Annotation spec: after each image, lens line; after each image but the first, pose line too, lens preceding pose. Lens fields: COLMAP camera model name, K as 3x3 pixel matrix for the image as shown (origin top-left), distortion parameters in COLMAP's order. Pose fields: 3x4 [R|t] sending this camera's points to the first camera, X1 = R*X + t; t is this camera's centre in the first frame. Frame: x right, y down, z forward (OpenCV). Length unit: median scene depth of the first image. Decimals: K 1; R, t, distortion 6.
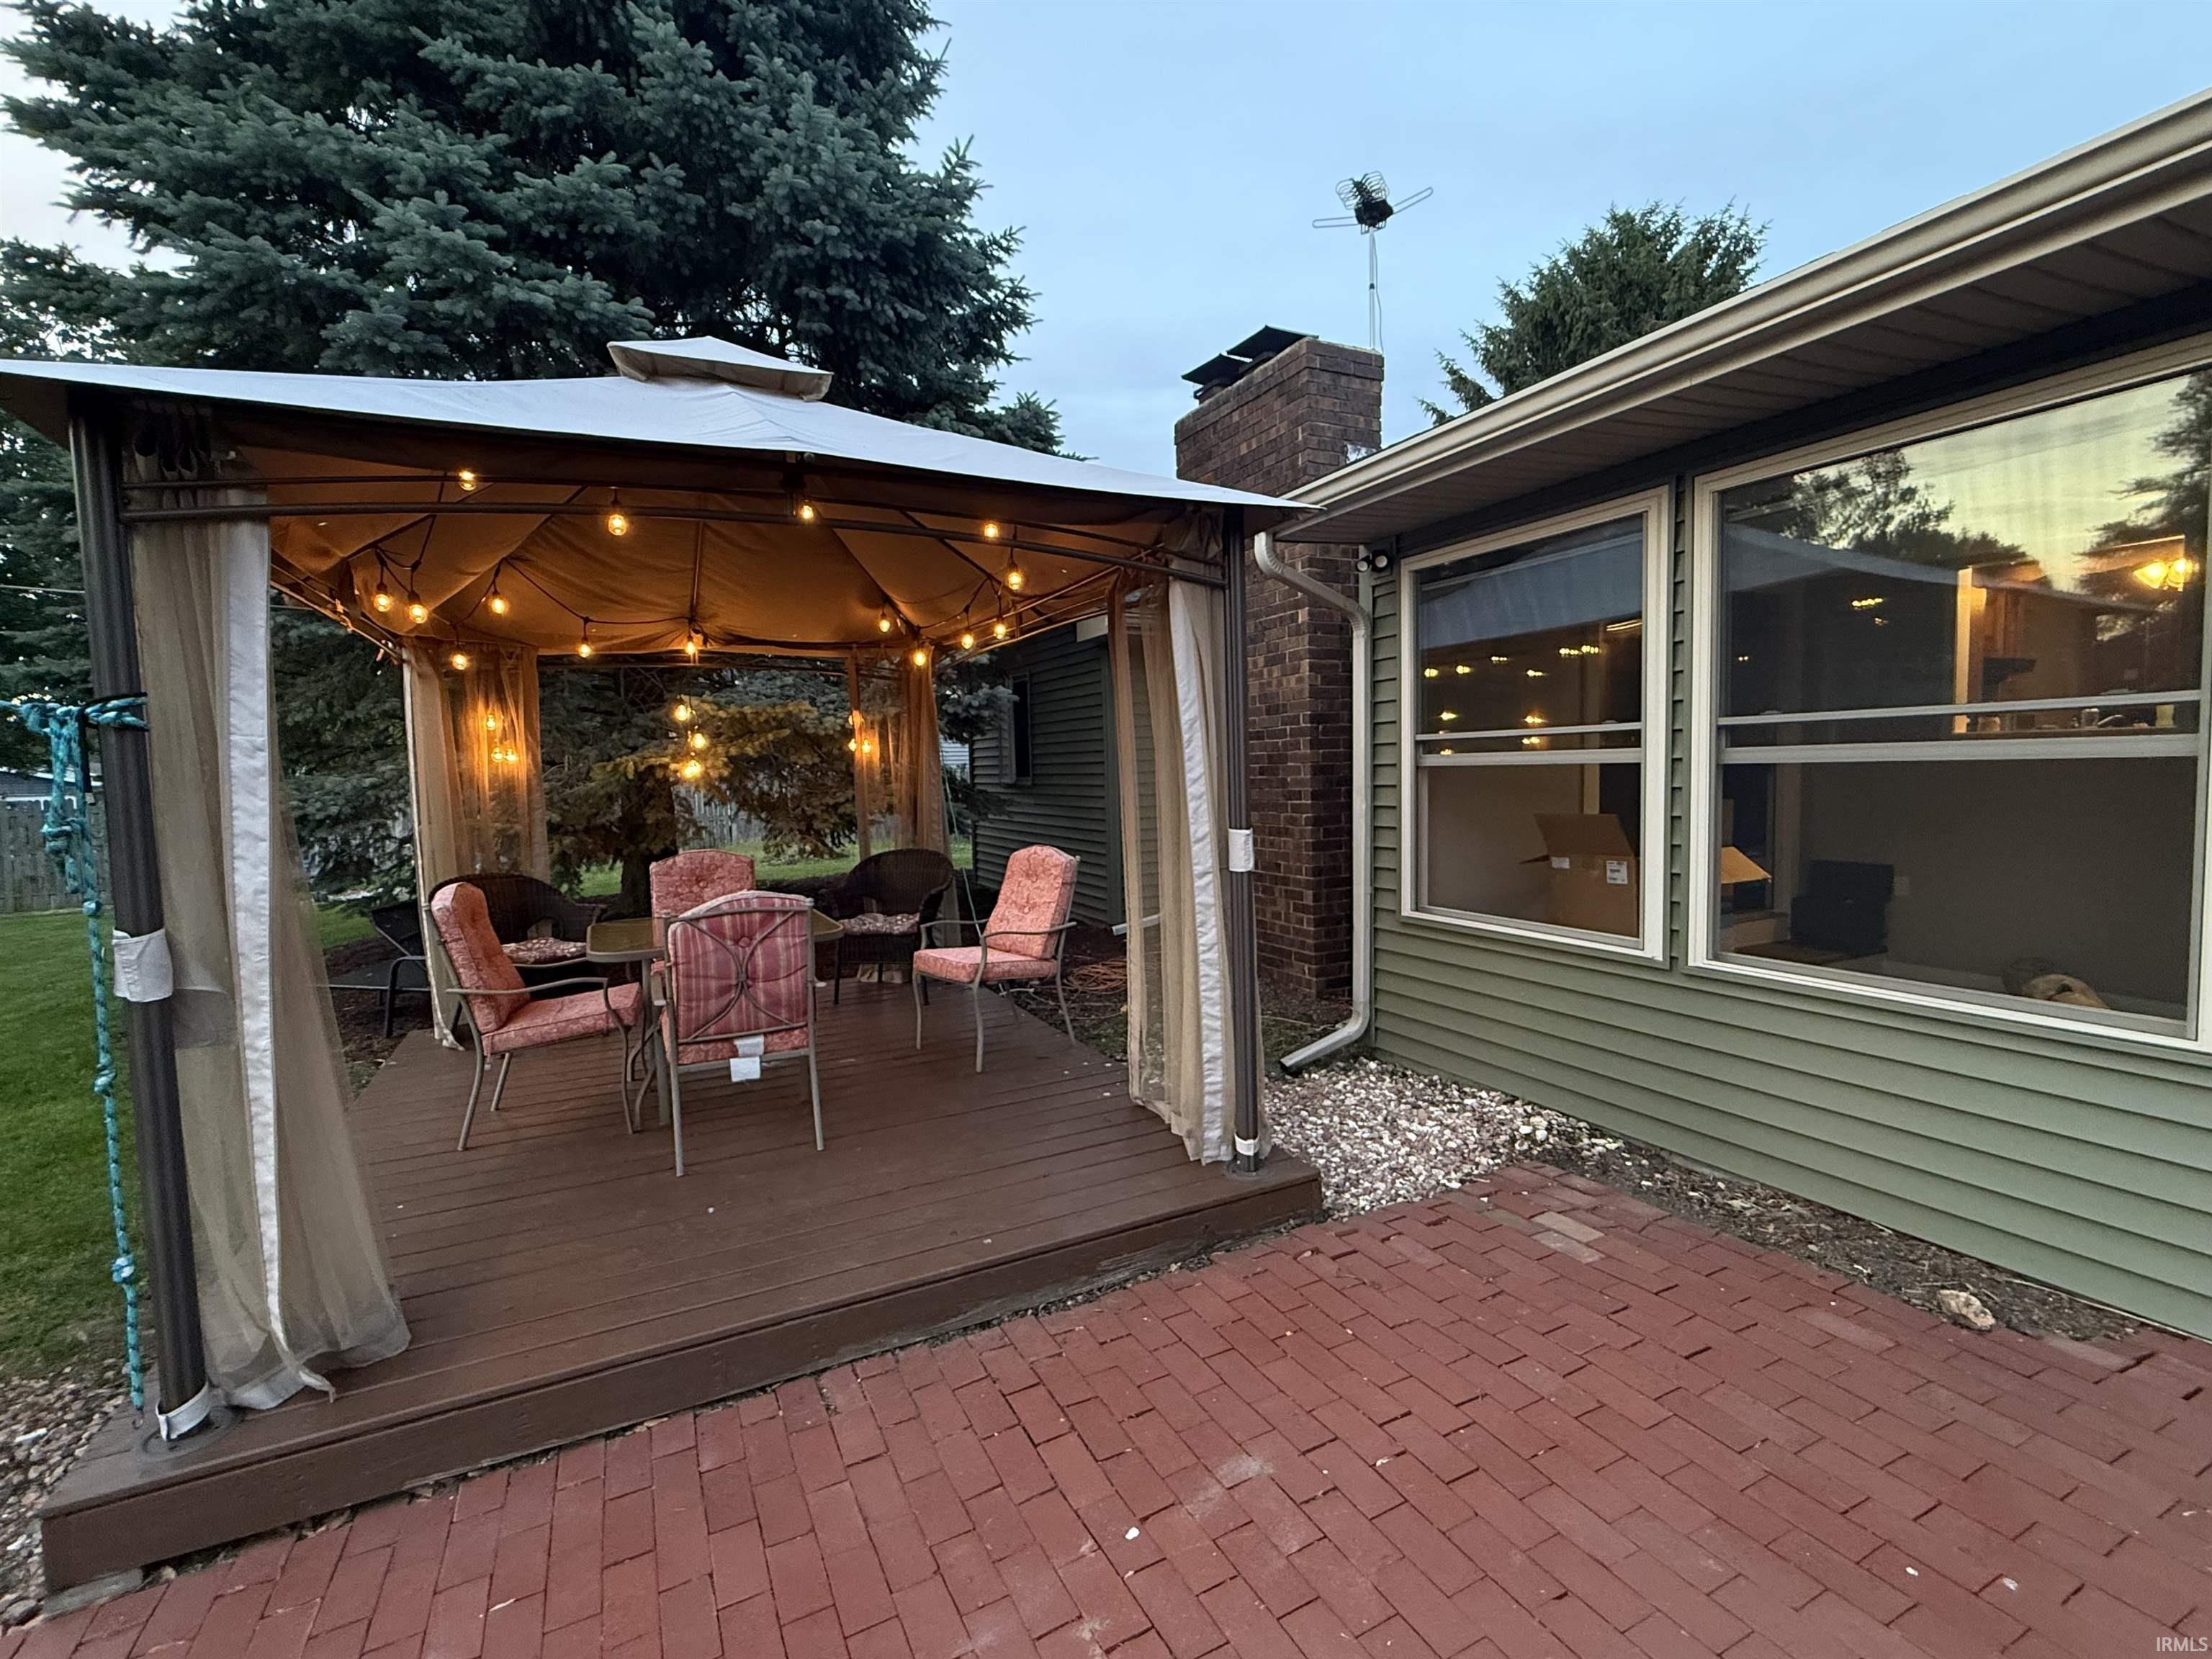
lens RADIAL K [[991.9, 0, 1108.8], [0, 991.9, 823.4], [0, 0, 1]] dist [-0.010604, 0.002286]
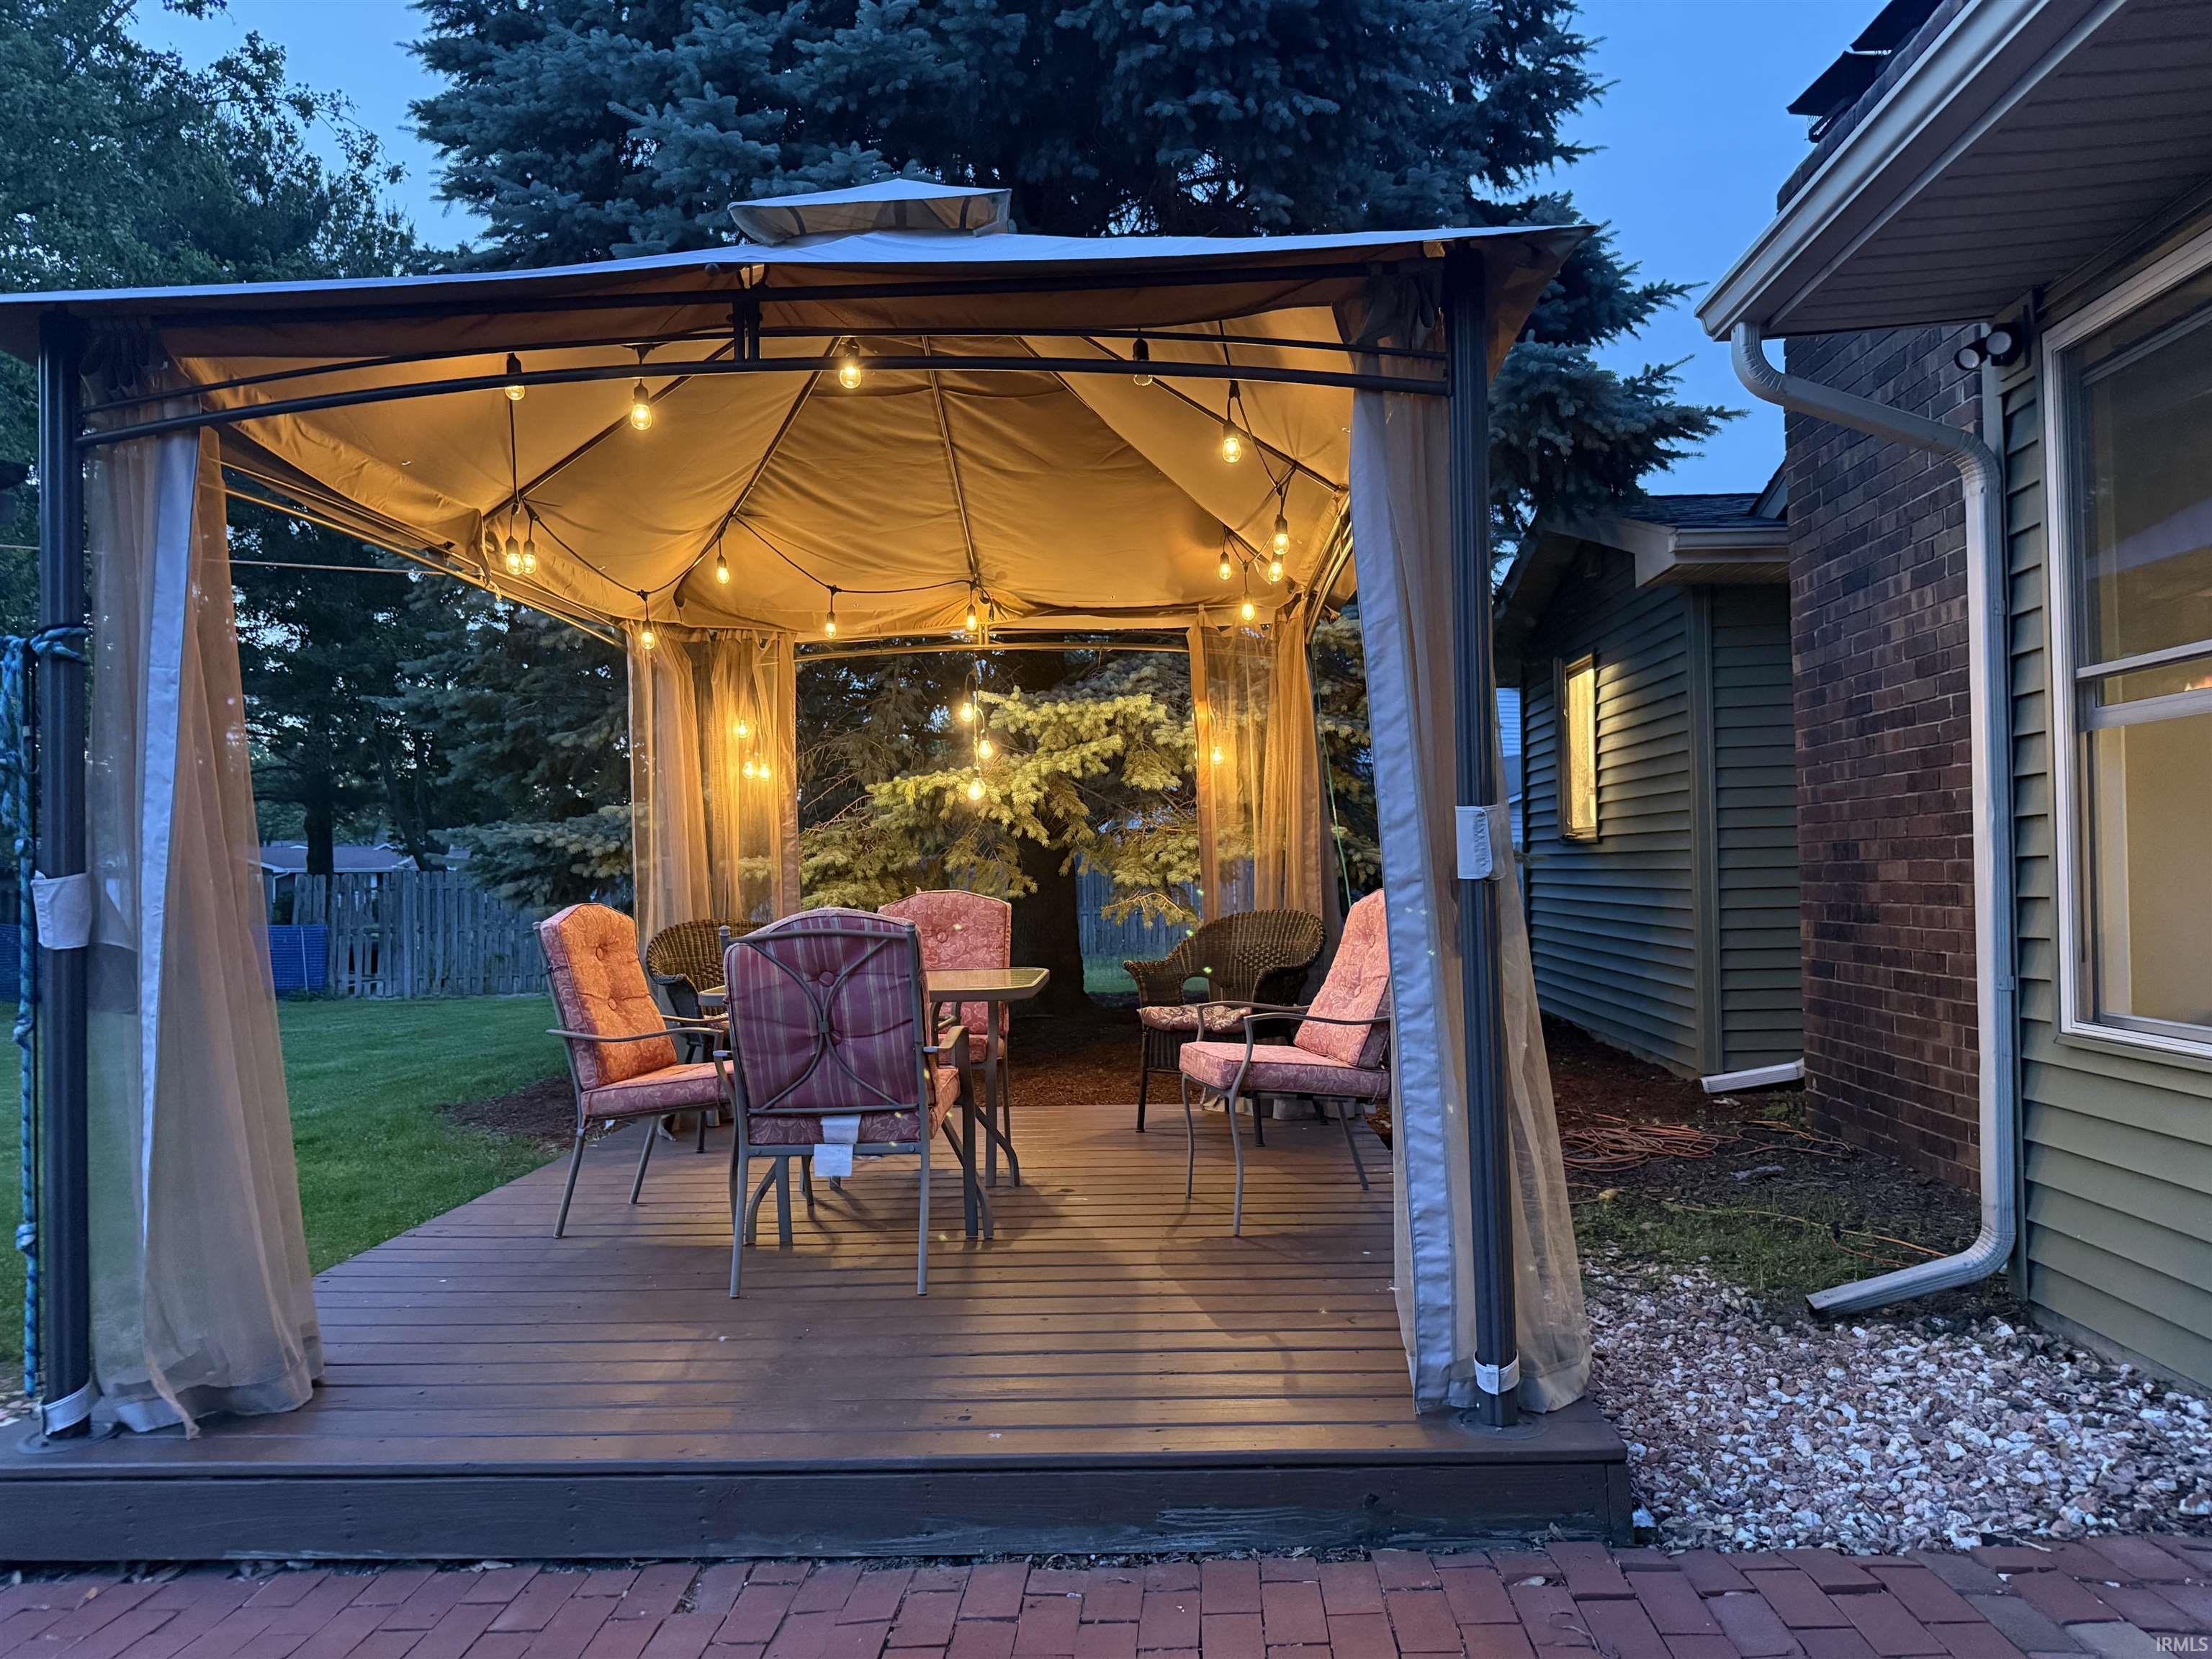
lens RADIAL K [[1536.9, 0, 1085.5], [0, 1536.9, 835.4], [0, 0, 1]] dist [0.039222, -0.053696]
pose [[0.874829, -0.002768, -0.484424, 0.256369], [-0.029211, 0.997863, -0.058454, 0.057056], [0.483551, 0.065288, 0.872878, 0.080421]]
